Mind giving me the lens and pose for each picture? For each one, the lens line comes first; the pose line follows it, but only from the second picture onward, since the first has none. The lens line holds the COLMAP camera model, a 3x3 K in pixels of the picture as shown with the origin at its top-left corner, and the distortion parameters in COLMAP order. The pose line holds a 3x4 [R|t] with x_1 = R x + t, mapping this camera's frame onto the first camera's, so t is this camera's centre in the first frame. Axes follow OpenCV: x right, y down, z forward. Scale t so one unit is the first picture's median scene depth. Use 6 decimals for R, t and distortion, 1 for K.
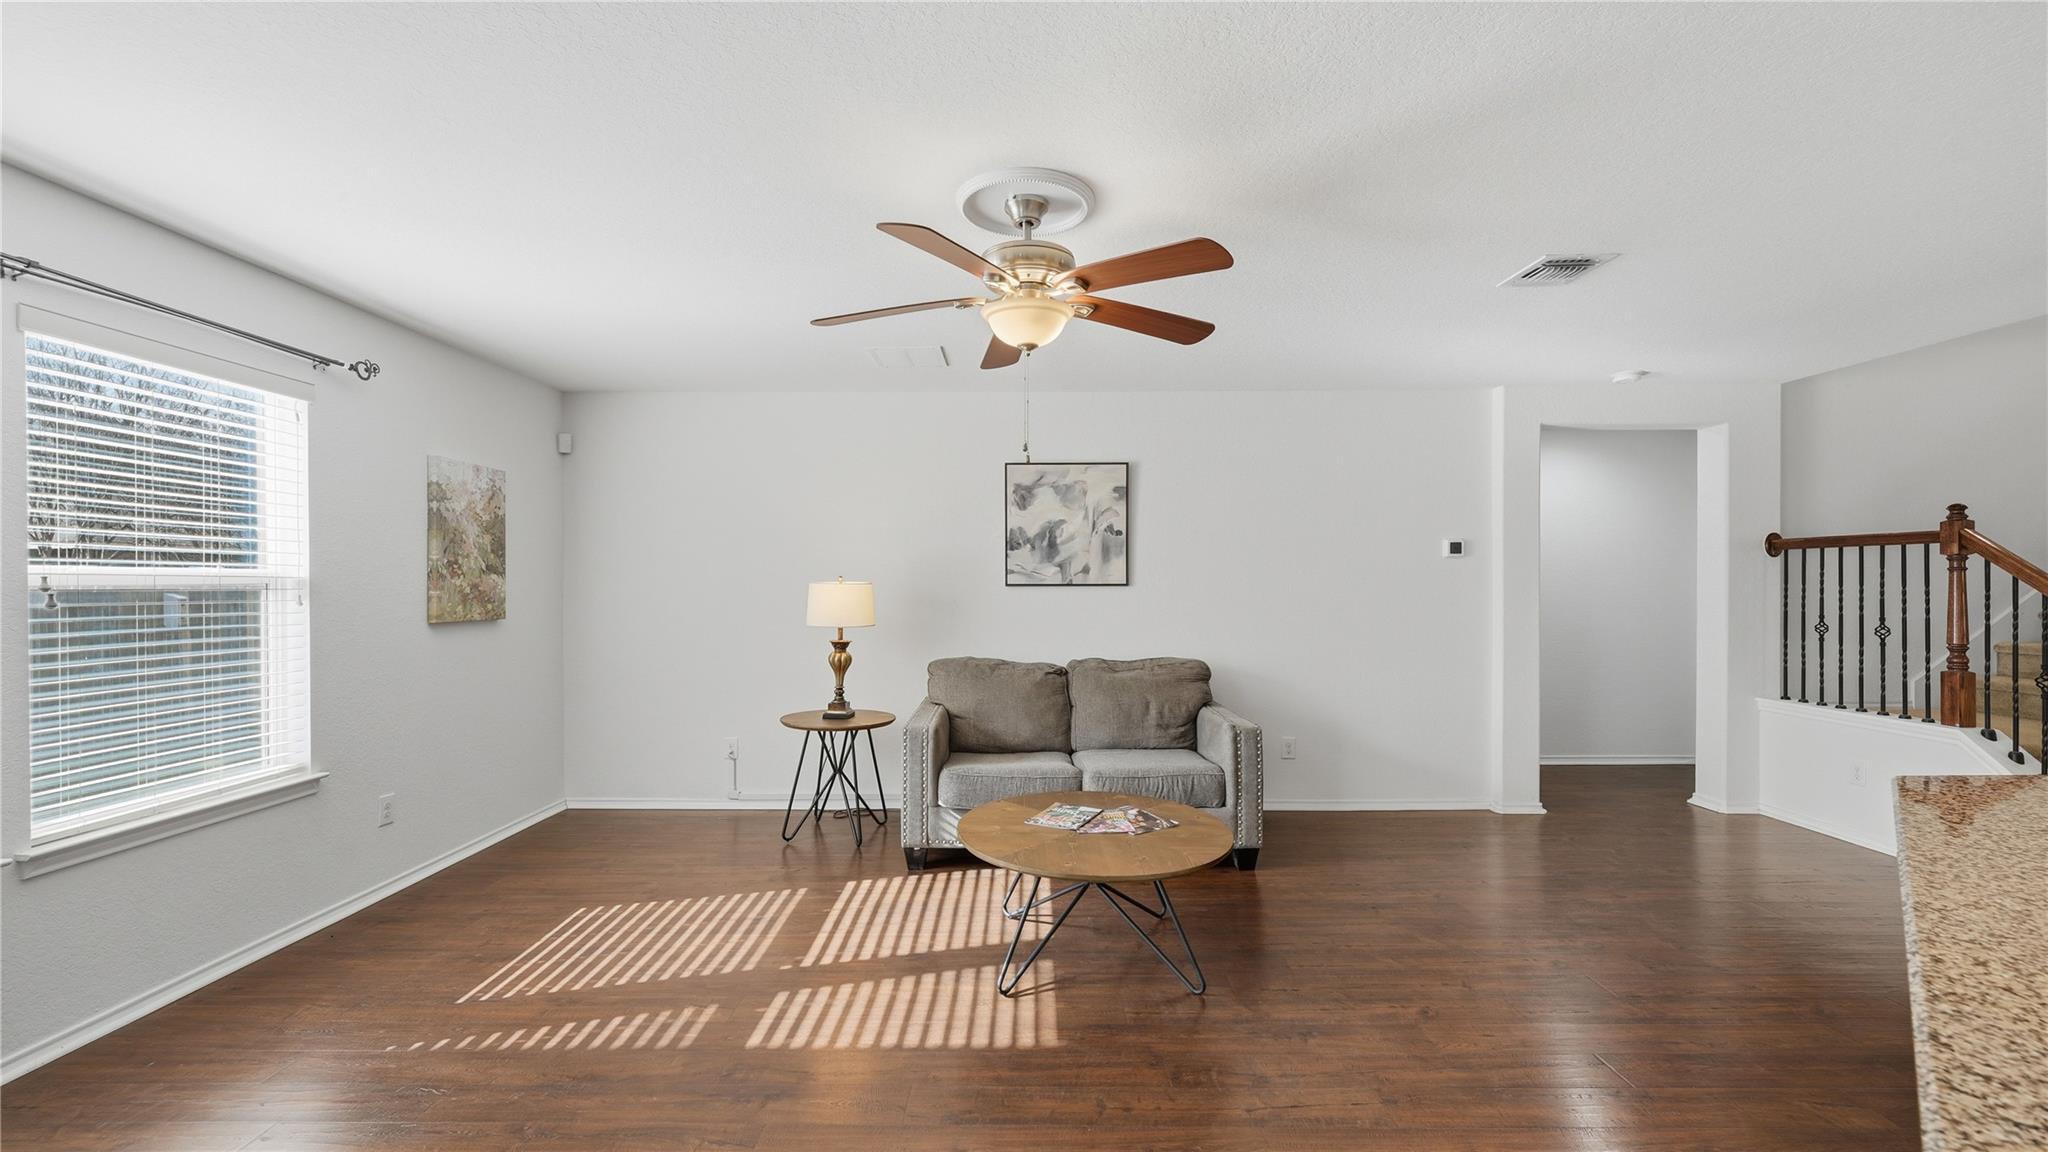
lens RADIAL K [[820.1, 0, 1021.2], [0, 820.1, 586.5], [0, 0, 1]] dist [-0.004286, 0.000833]
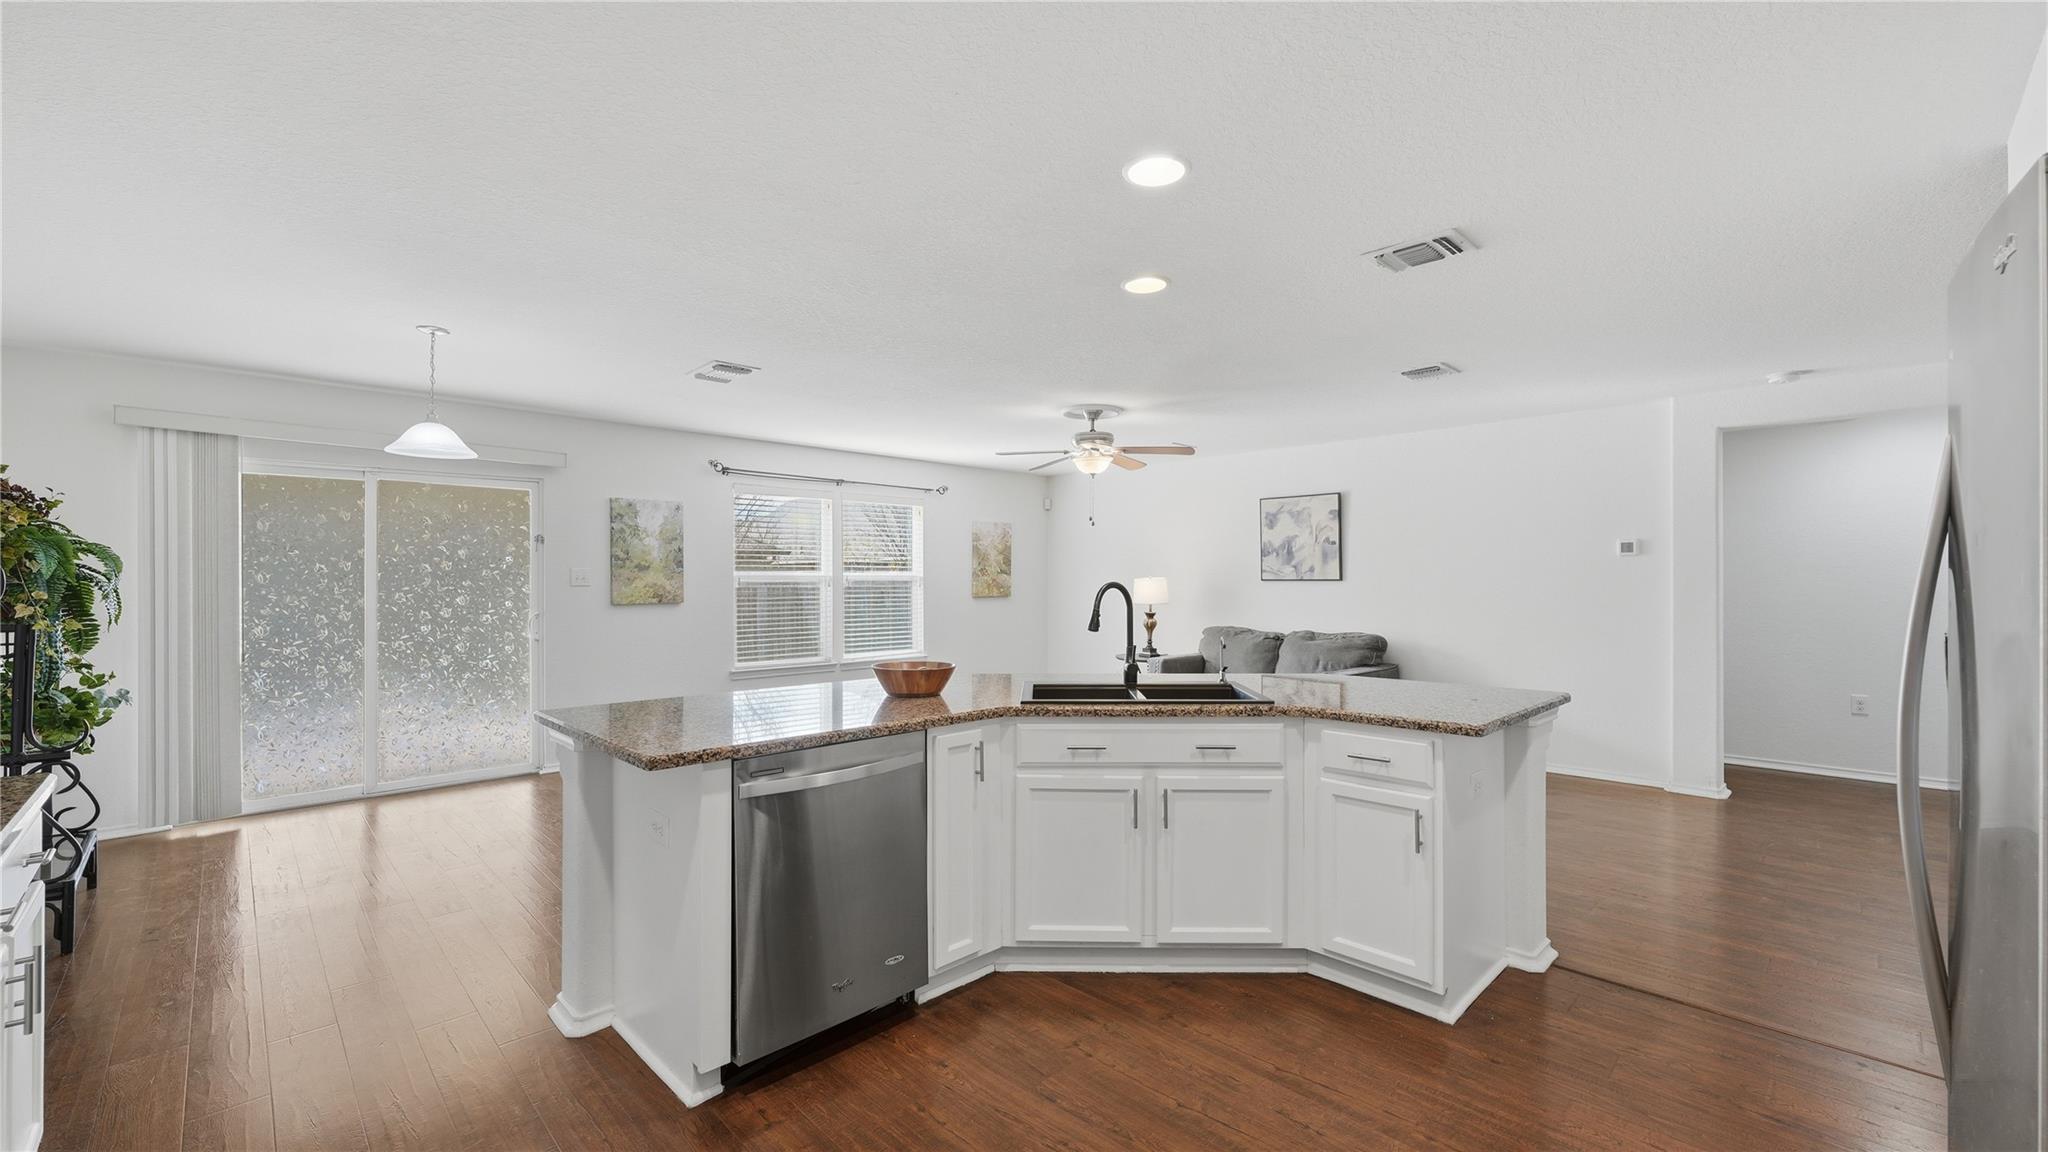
lens RADIAL K [[820.1, 0, 1019.6], [0, 820.1, 580.7], [0, 0, 1]] dist [-0.004286, 0.000833]
pose [[0.702809, 0.002344, -0.711375, 0.851165], [-0.003661, 0.999993, -0.000323, 0.001654], [0.711369, 0.002831, 0.702813, -0.422727]]
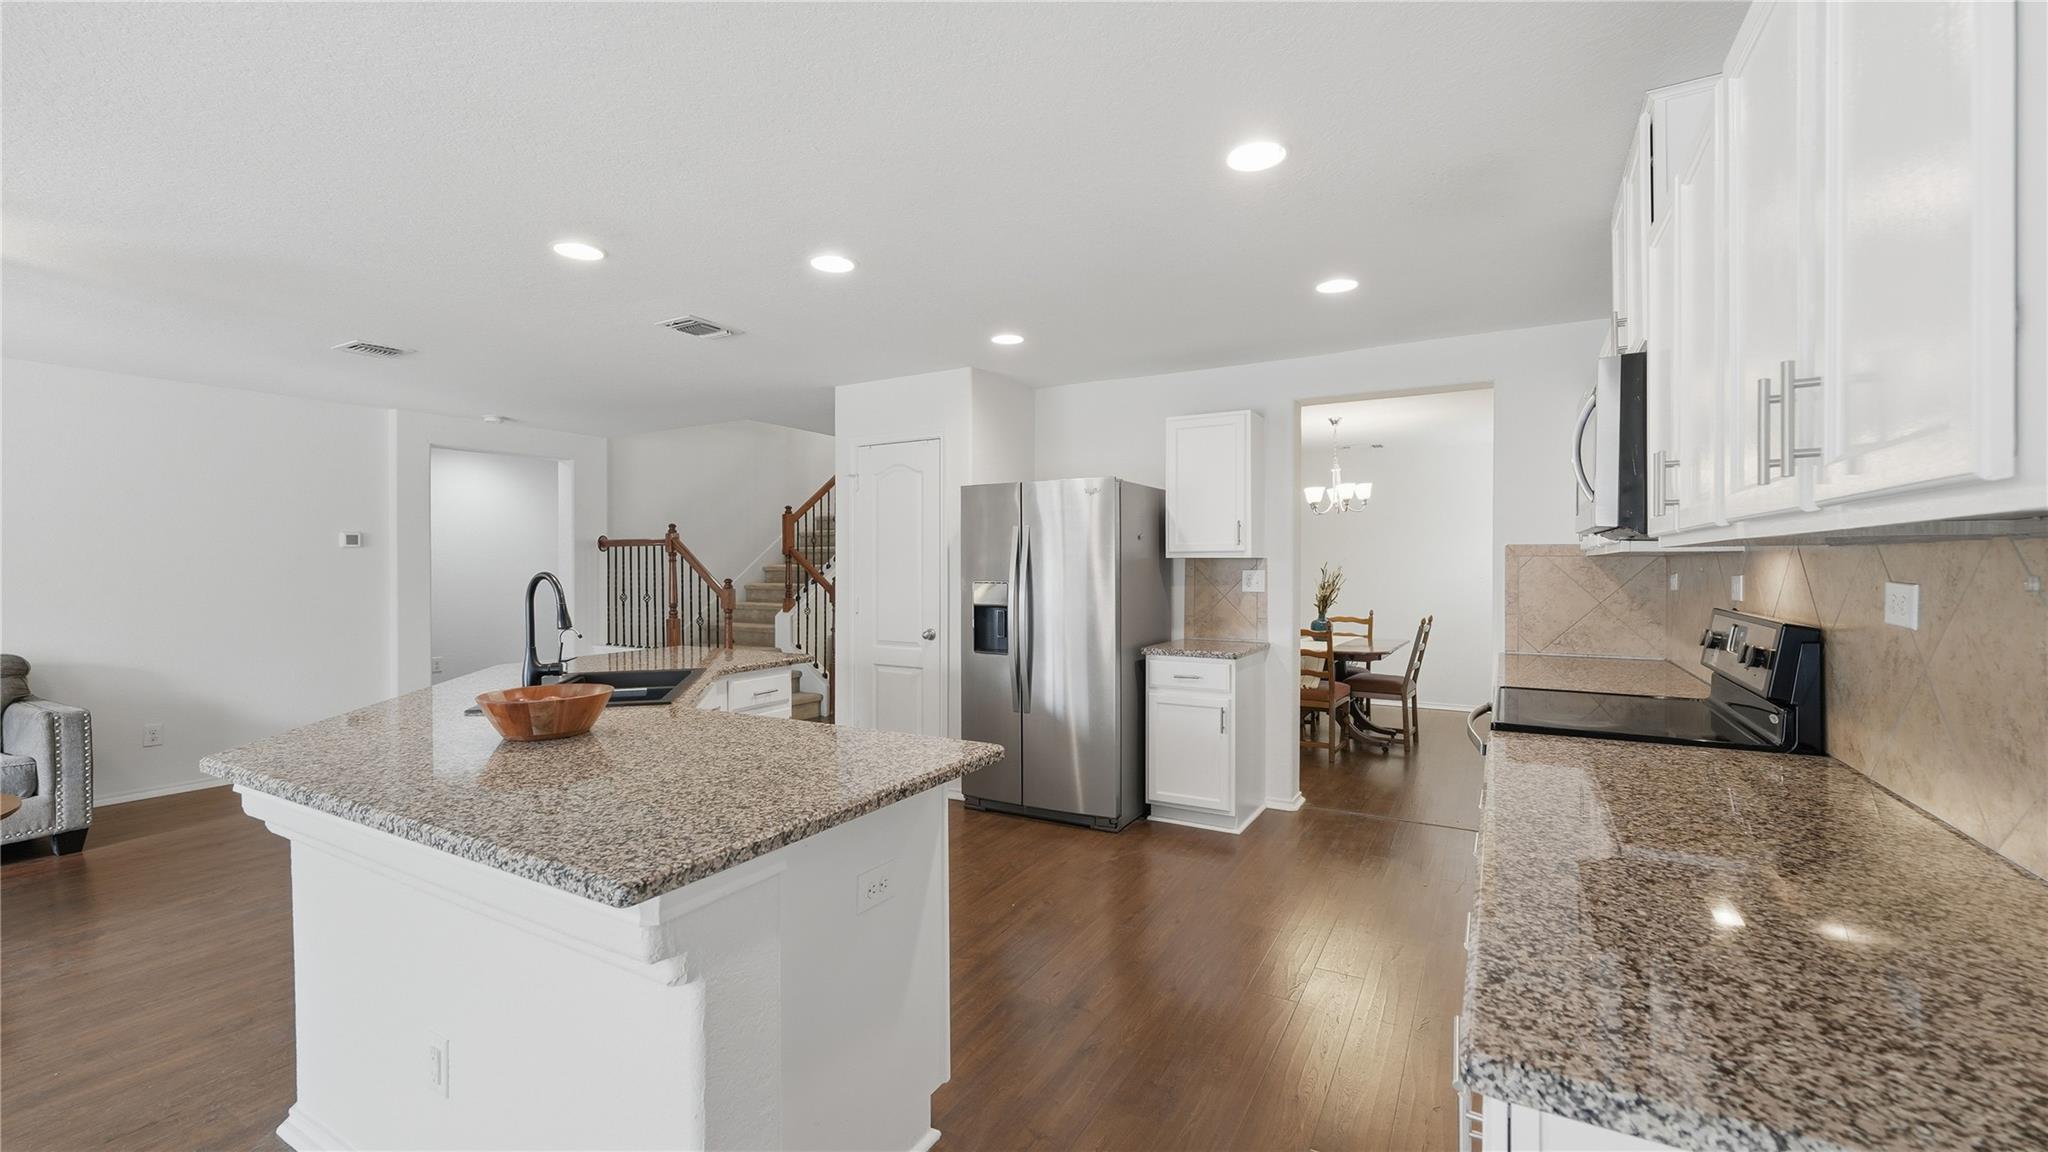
lens RADIAL K [[820.1, 0, 1025.7], [0, 820.1, 568.8], [0, 0, 1]] dist [-0.004286, 0.000833]
pose [[0.497215, -0.001794, 0.867625, -0.011350], [0.006525, 0.999977, -0.001672, 0.003688], [-0.867603, 0.006493, 0.497216, -0.483207]]
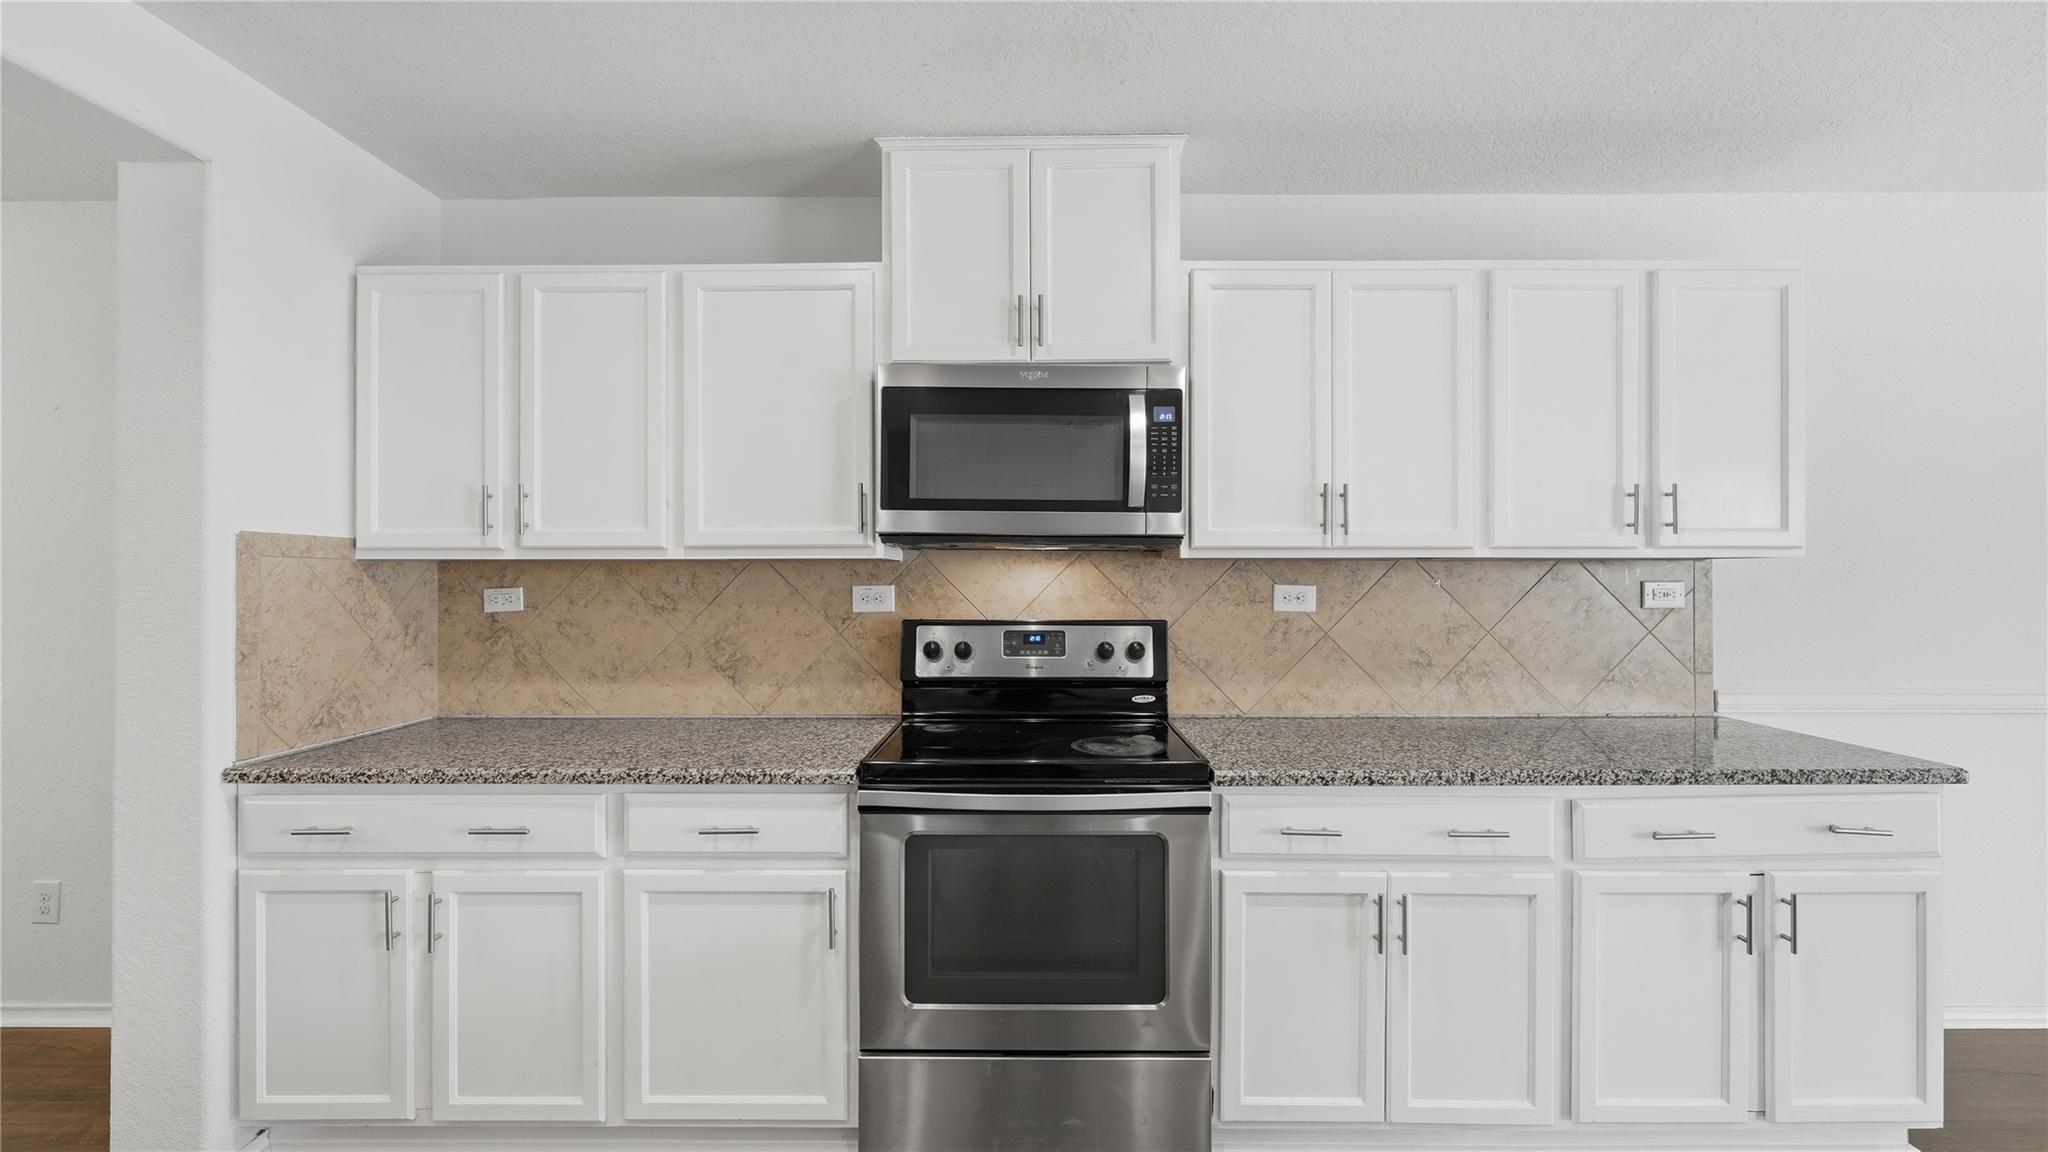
lens RADIAL K [[820.1, 0, 1027.7], [0, 820.1, 571.1], [0, 0, 1]] dist [-0.004286, 0.000833]
pose [[-0.999992, 0.003517, -0.001795, 0.669016], [0.003514, 0.999993, 0.001234, 0.000208], [0.001799, 0.001227, -0.999998, -0.055902]]
